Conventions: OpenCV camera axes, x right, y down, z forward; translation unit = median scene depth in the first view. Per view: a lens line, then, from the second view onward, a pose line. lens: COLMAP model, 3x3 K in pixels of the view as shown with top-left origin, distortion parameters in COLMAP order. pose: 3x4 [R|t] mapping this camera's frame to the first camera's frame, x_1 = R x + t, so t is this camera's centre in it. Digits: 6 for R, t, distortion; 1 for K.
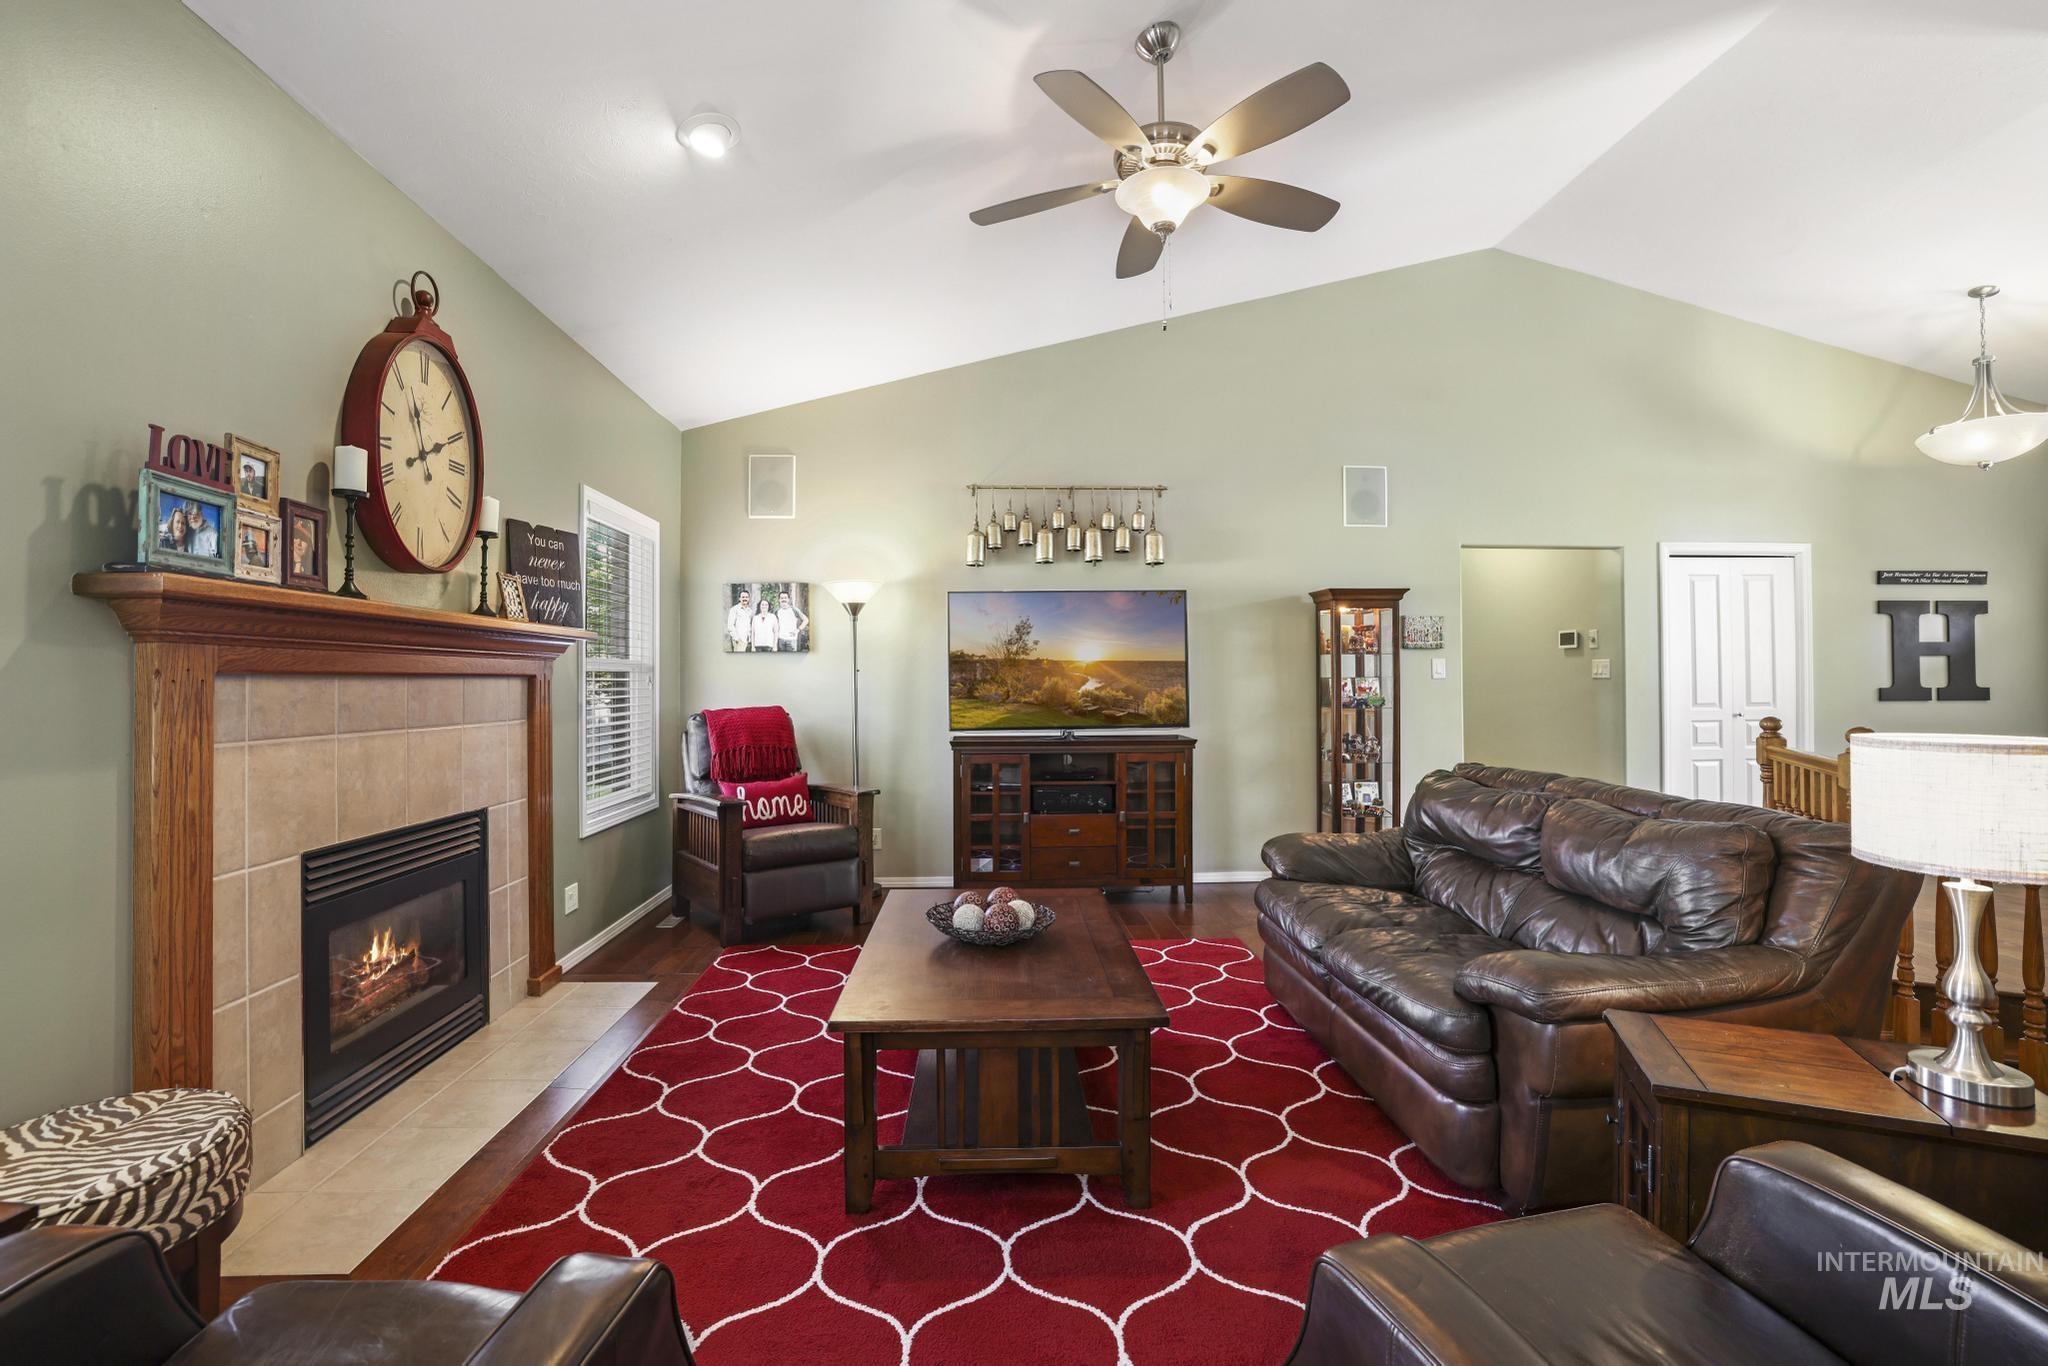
lens RADIAL K [[903.3, 0, 1000.2], [0, 903.3, 678.8], [0, 0, 1]] dist [-0.050877, 0.019277]
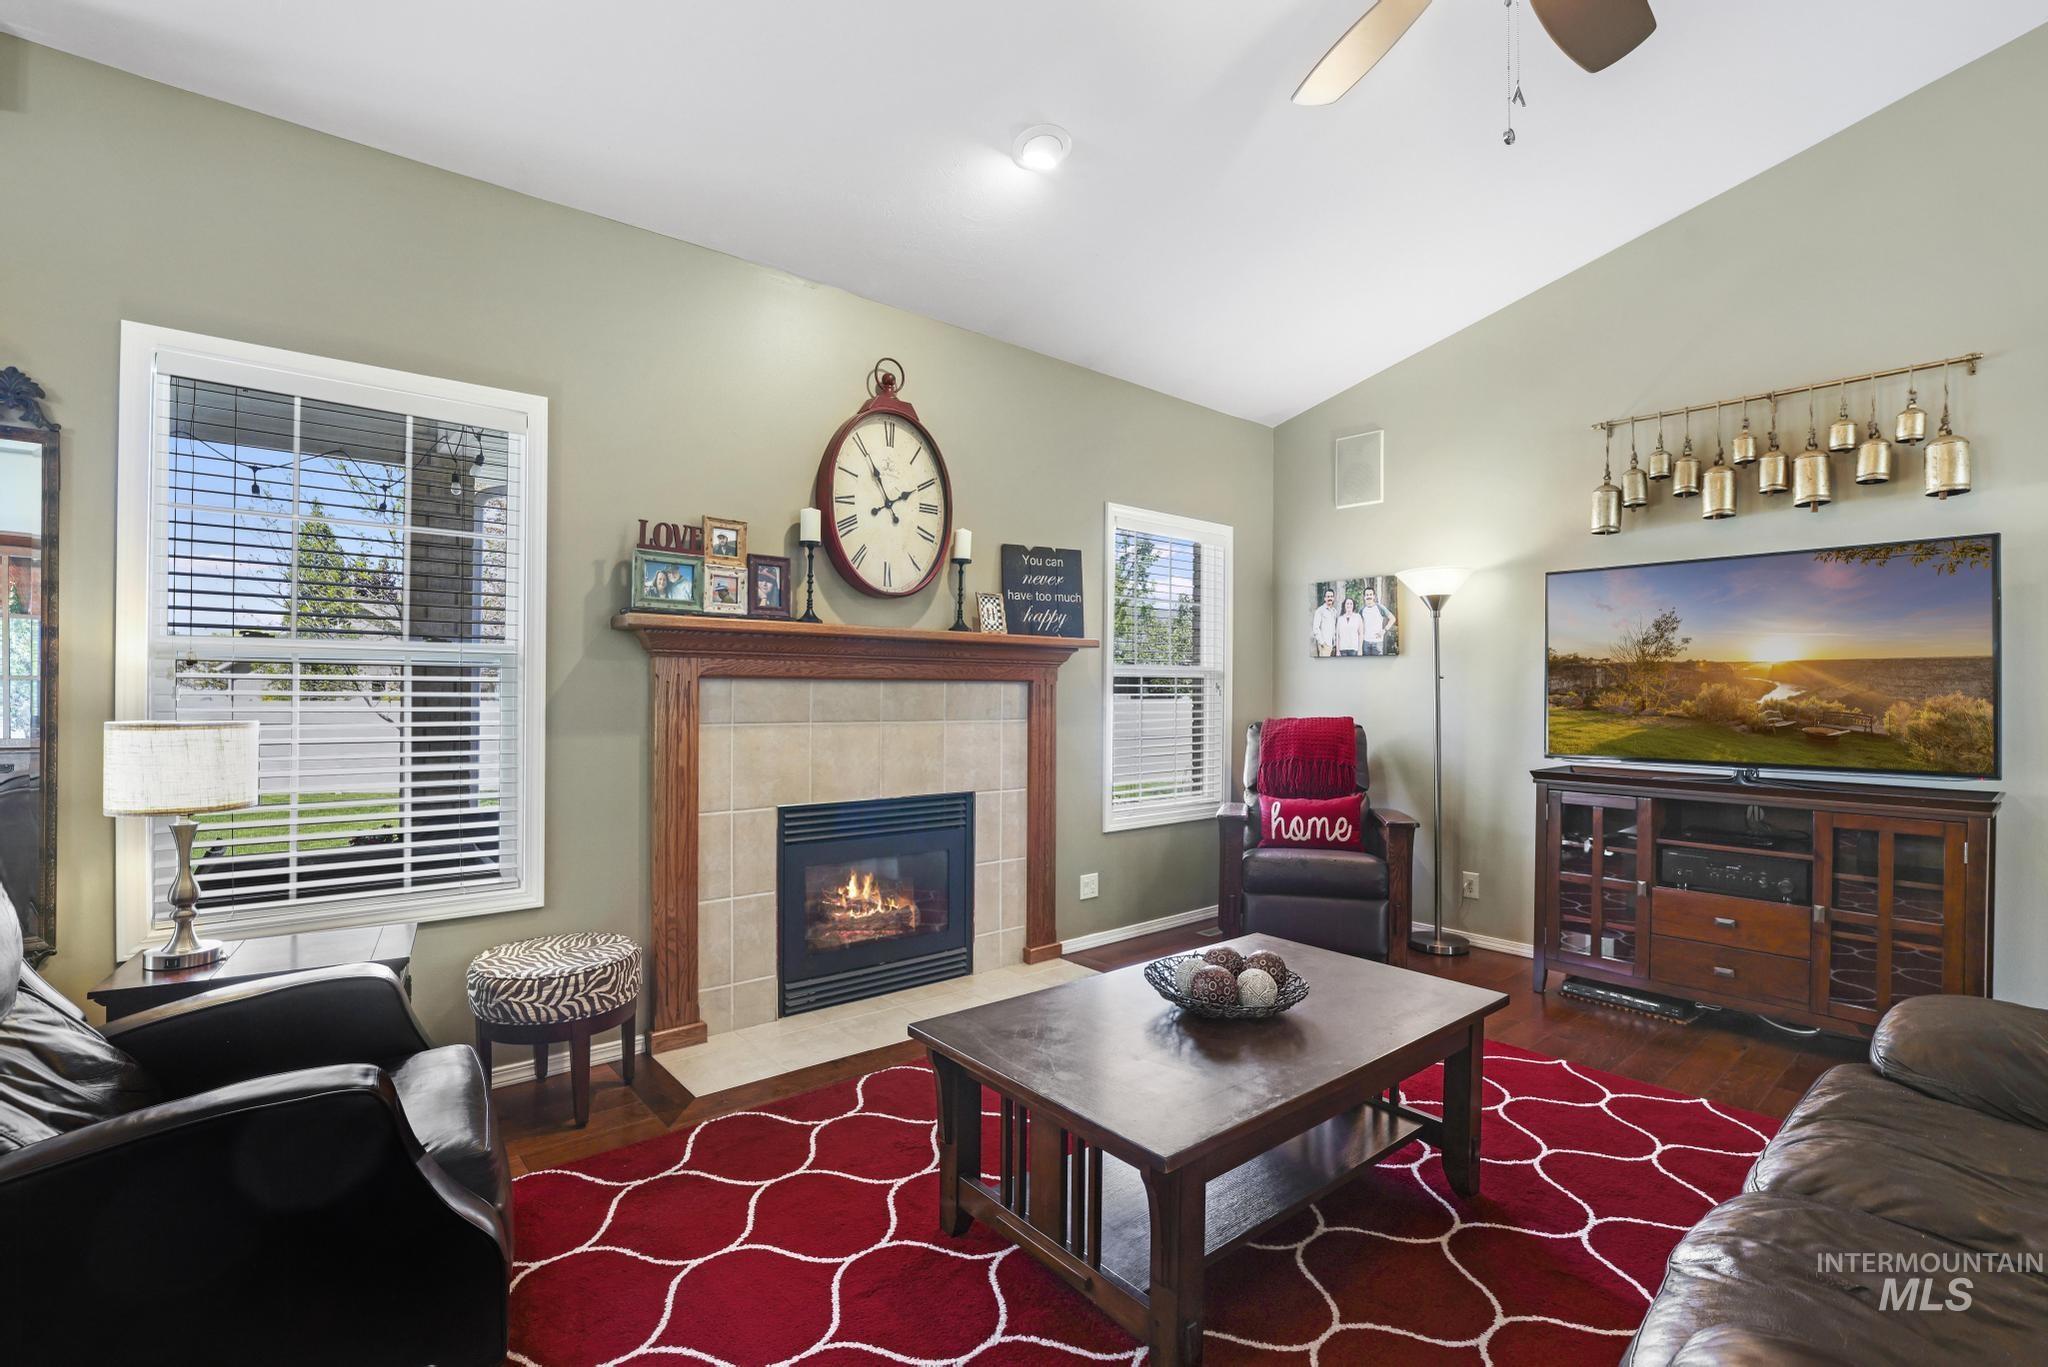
lens RADIAL K [[931.2, 0, 1021.2], [0, 931.2, 697.8], [0, 0, 1]] dist [-0.057303, 0.022397]
pose [[0.613708, 0.017455, -0.789340, 0.420608], [-0.008883, 0.999845, 0.015204, 0.000325], [0.789483, -0.002319, 0.613767, 0.281828]]
